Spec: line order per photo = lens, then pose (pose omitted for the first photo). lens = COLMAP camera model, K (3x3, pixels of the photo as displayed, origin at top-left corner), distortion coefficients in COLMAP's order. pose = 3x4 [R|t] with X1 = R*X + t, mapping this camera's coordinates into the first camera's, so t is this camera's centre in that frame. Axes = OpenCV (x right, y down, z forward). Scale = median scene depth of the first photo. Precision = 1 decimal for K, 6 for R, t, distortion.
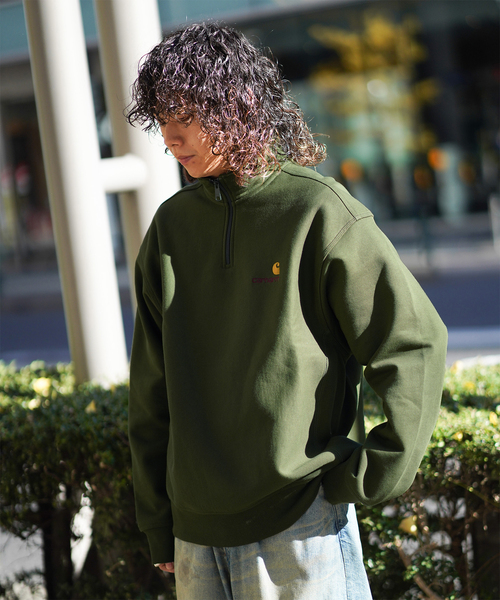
lens RADIAL K [[1731.0, 0, 250.6], [0, 1731.0, 302.1], [0, 0, 1]] dist [-0.091428, 0.000000]
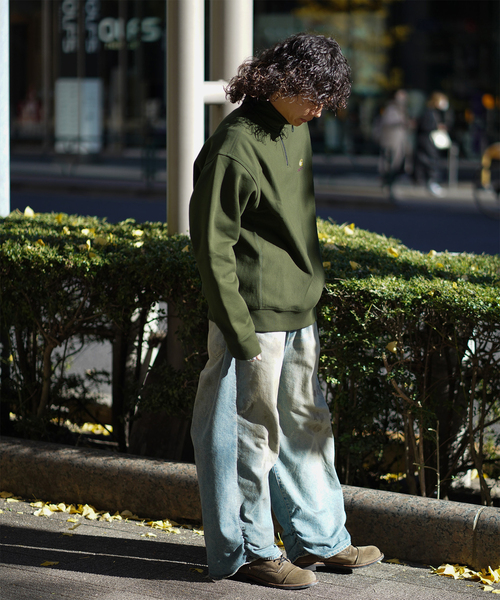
lens RADIAL K [[1731.0, 0, 250.1], [0, 1731.0, 297.6], [0, 0, 1]] dist [-0.091428, 0.000000]
pose [[0.991769, 0.122601, 0.036914, -0.089233], [-0.124136, 0.991348, 0.042655, 0.032843], [-0.031365, -0.046886, 0.998408, -0.494468]]
